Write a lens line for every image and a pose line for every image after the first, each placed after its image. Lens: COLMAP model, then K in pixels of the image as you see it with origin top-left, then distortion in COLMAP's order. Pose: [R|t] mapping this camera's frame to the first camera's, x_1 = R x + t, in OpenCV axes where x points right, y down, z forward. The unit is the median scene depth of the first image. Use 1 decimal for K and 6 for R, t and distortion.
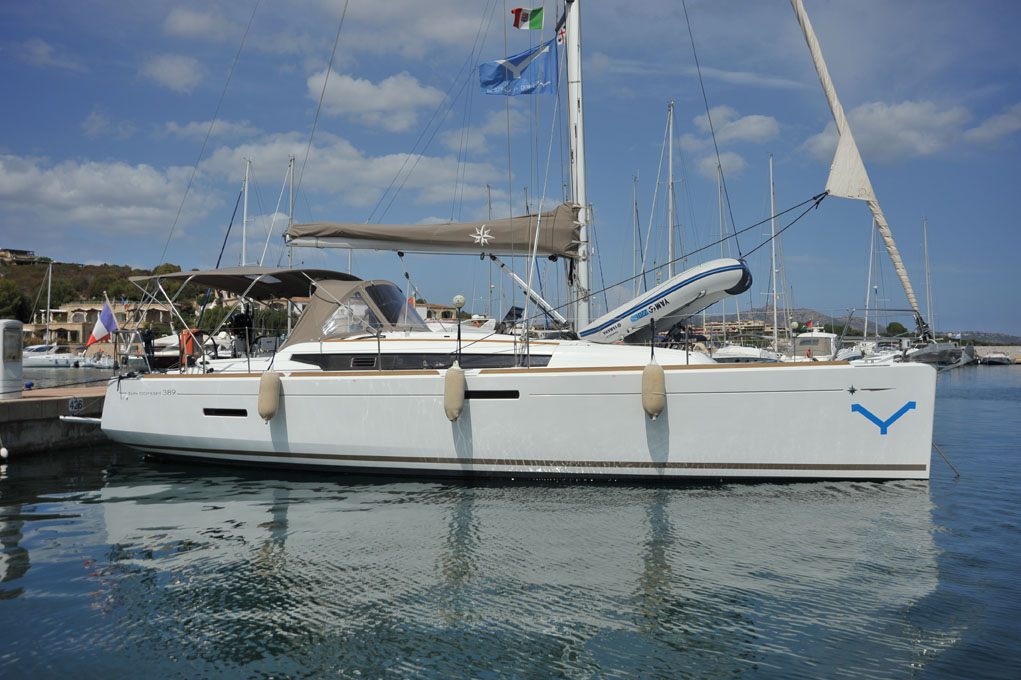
lens RADIAL K [[954.4, 0, 510.5], [0, 954.4, 340.0], [0, 0, 1]] dist [-0.086337, 0.137058]
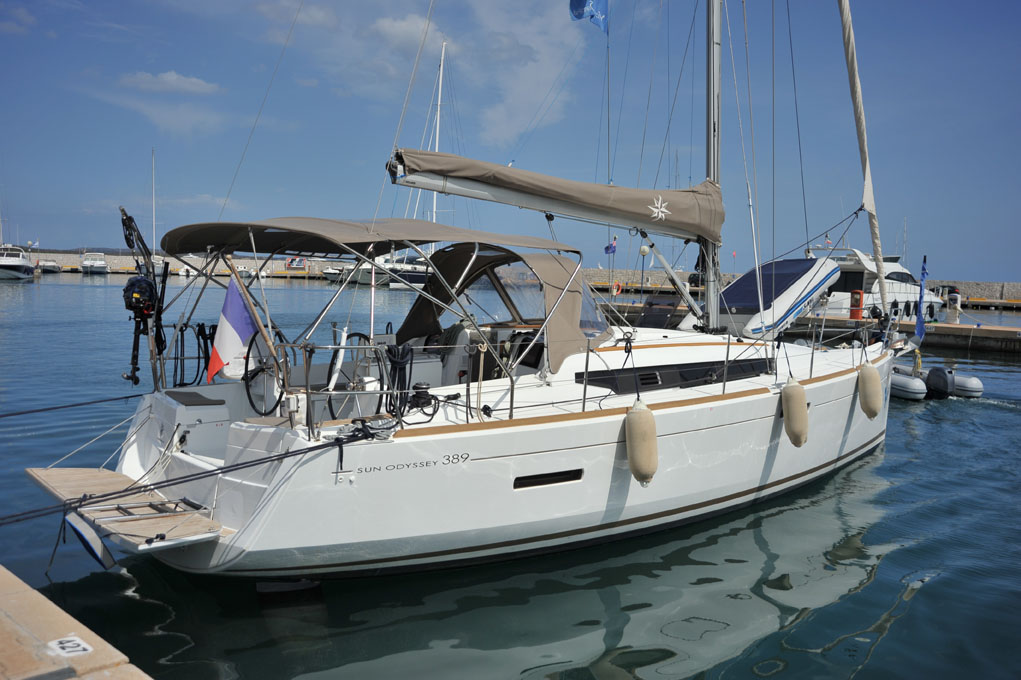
lens RADIAL K [[954.4, 0, 510.5], [0, 954.4, 340.0], [0, 0, 1]] dist [-0.086337, 0.137058]
pose [[0.535894, -0.039514, 0.843360, -0.780923], [-0.049249, 0.995740, 0.077948, -0.055168], [-0.842848, -0.083307, 0.531665, 0.665394]]
